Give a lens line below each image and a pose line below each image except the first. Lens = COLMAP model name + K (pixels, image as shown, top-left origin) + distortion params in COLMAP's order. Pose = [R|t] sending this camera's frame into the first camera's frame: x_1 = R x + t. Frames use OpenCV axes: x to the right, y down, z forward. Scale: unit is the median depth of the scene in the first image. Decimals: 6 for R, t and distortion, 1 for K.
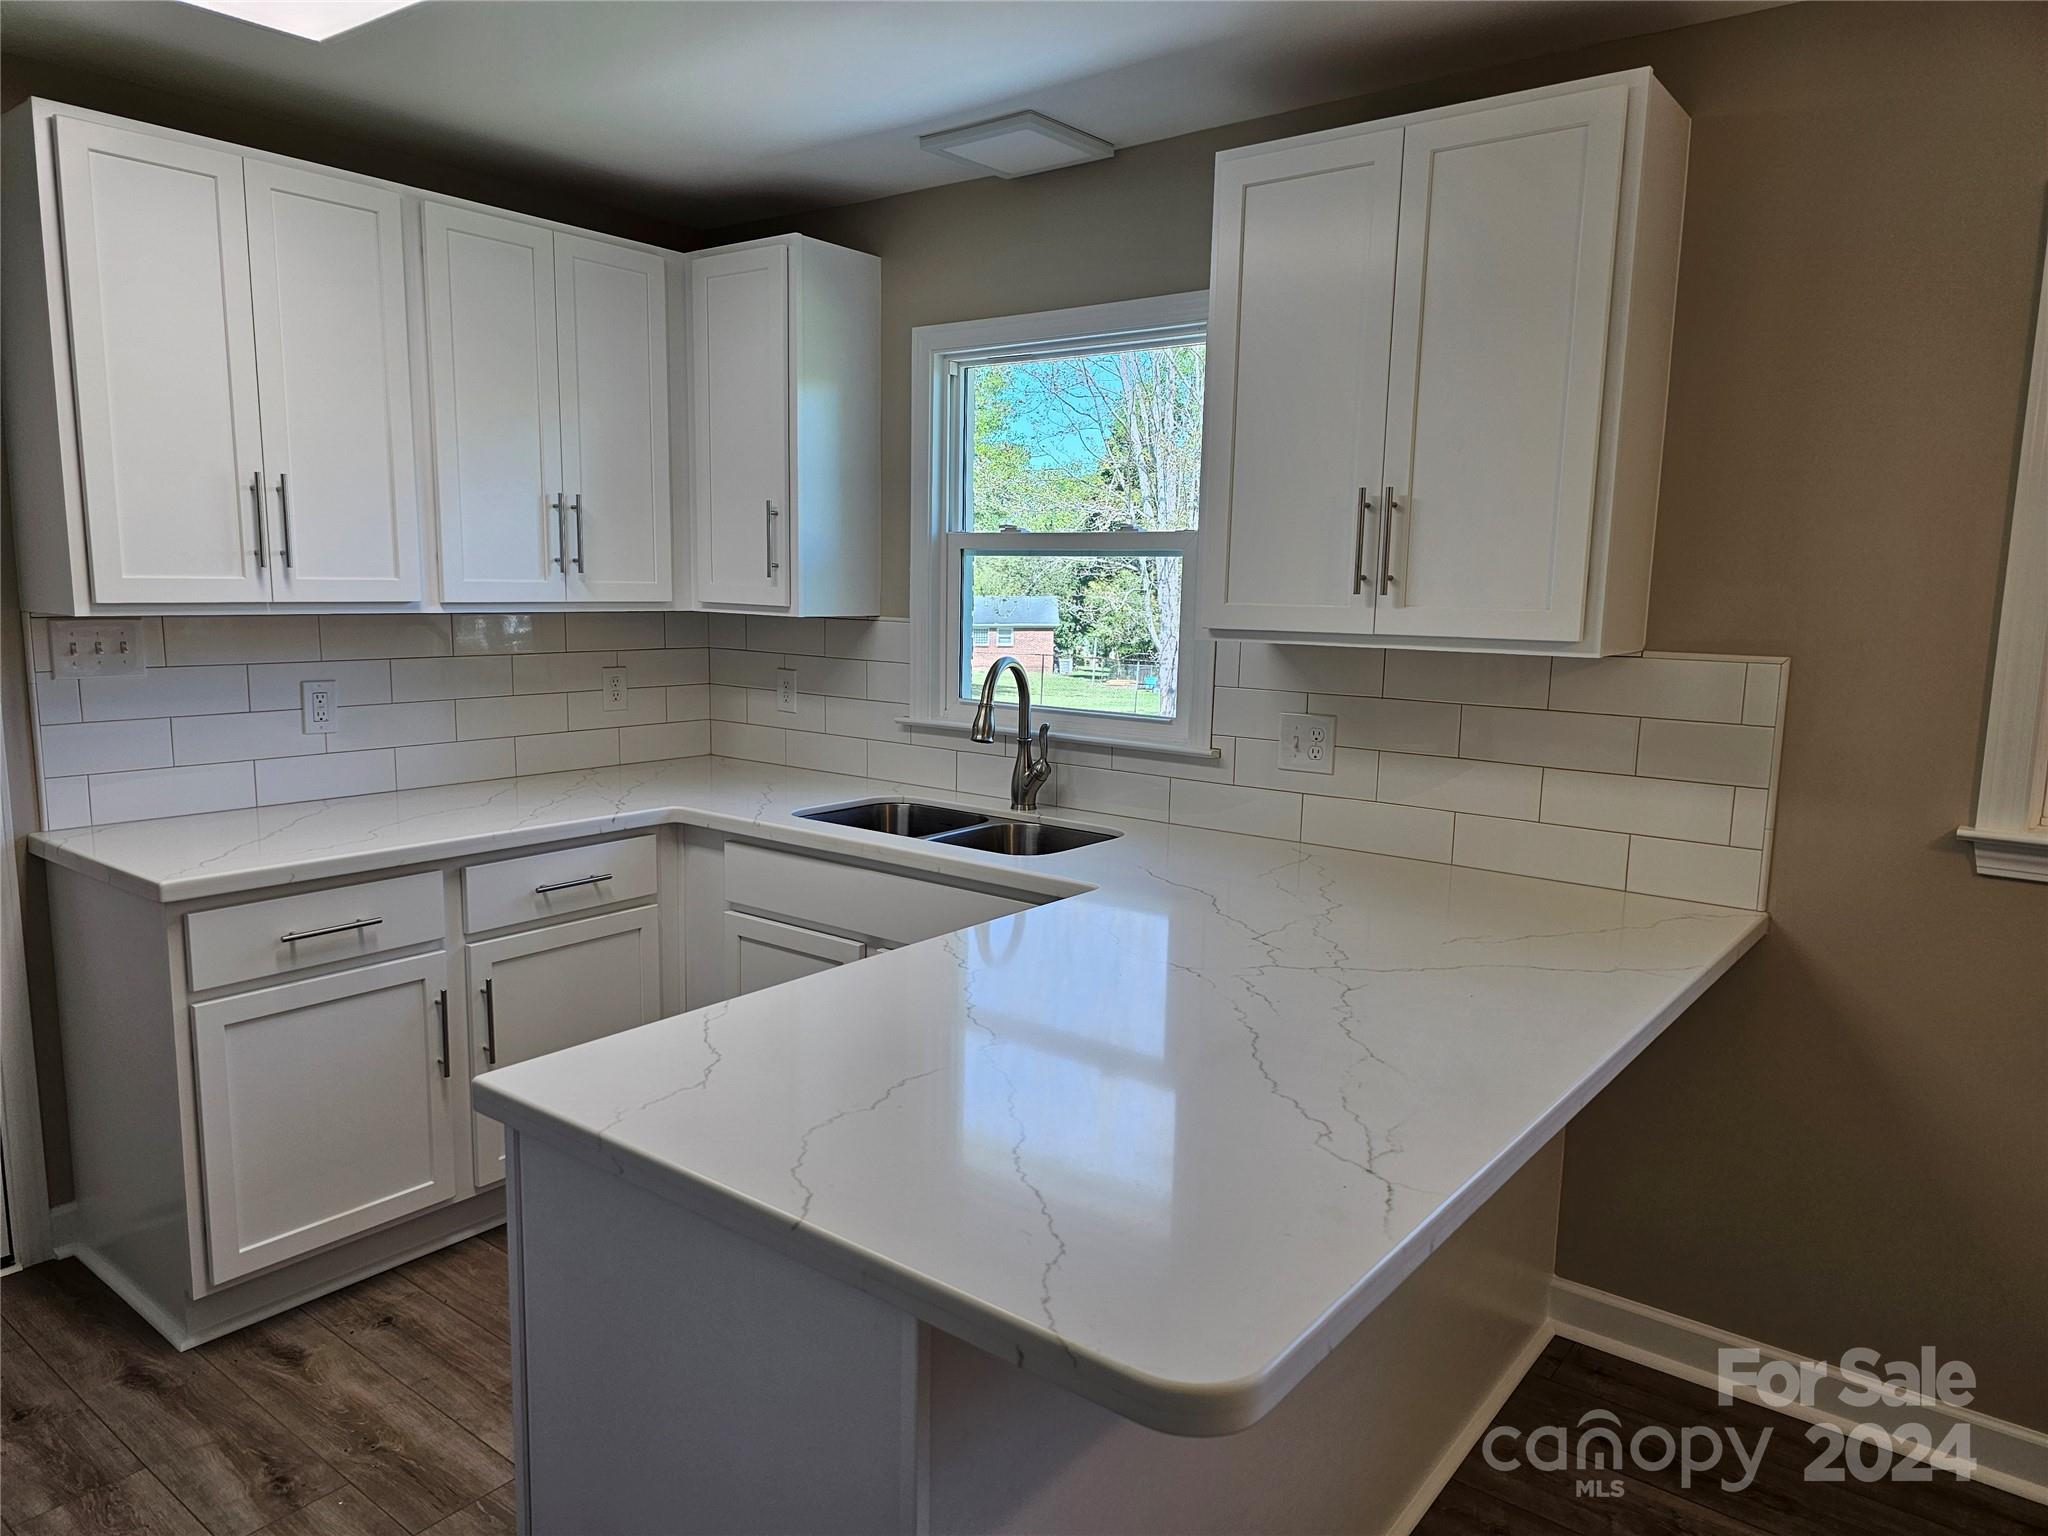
lens RADIAL K [[1338.8, 0, 1017.0], [0, 1338.8, 778.9], [0, 0, 1]] dist [0.029131, -0.002506]
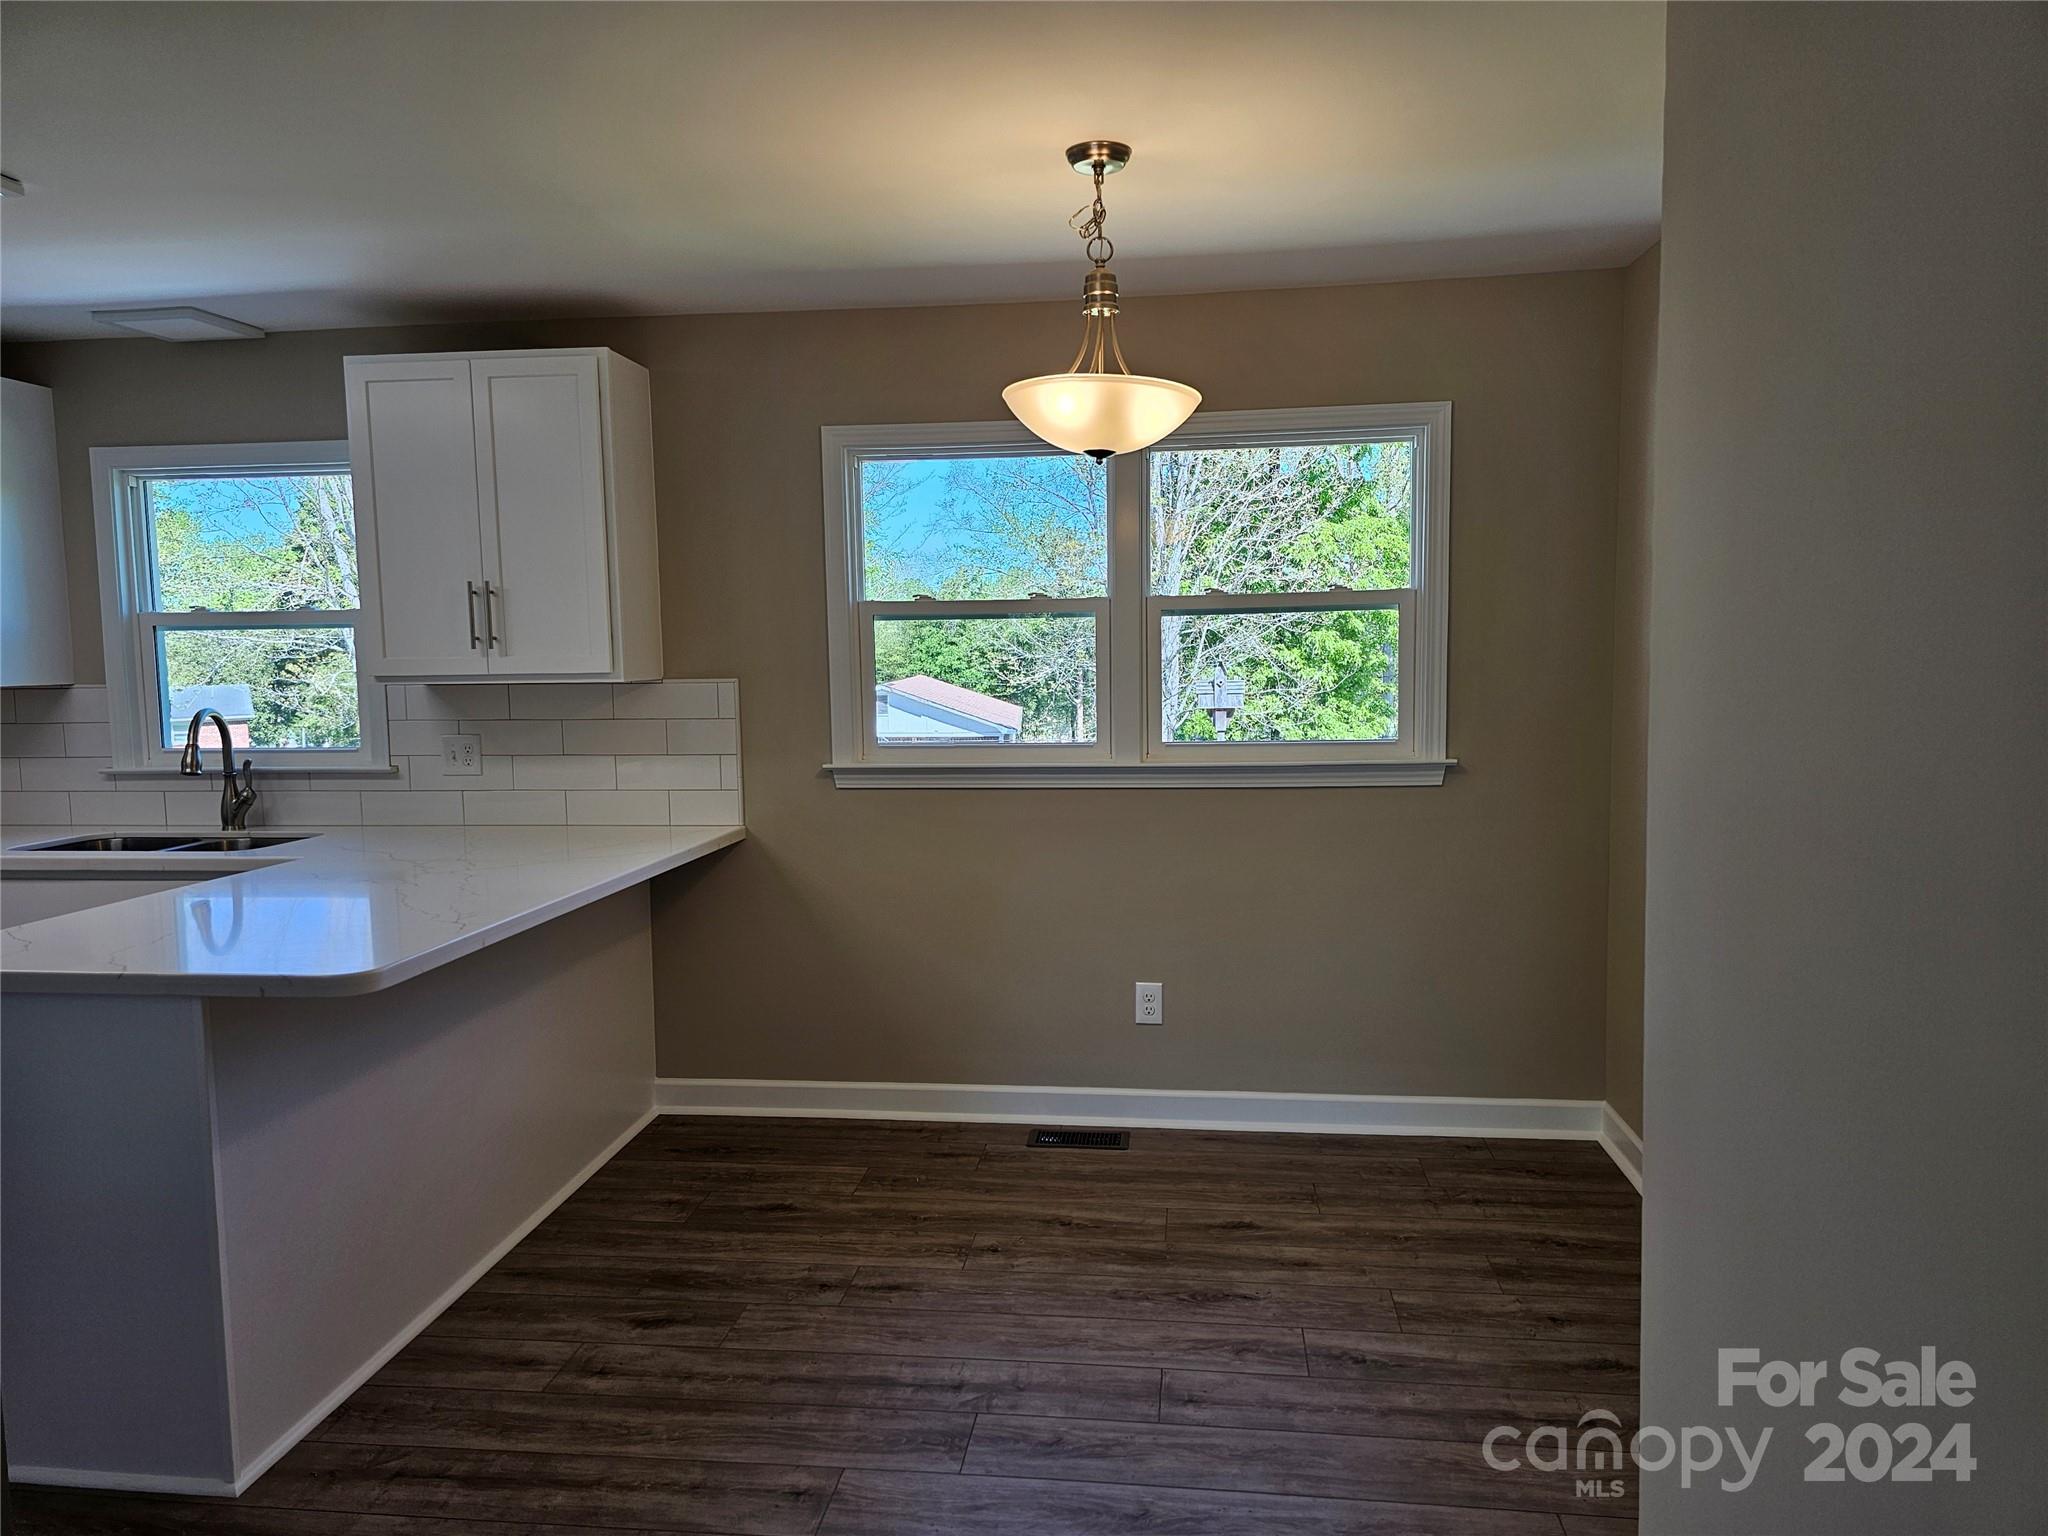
lens RADIAL K [[1338.8, 0, 1017.0], [0, 1338.8, 778.9], [0, 0, 1]] dist [0.029131, -0.002506]
pose [[0.853900, -0.079581, 0.514316, -0.016680], [0.107939, 0.993832, -0.025430, 0.089442], [-0.509120, 0.077230, 0.857224, -0.481513]]
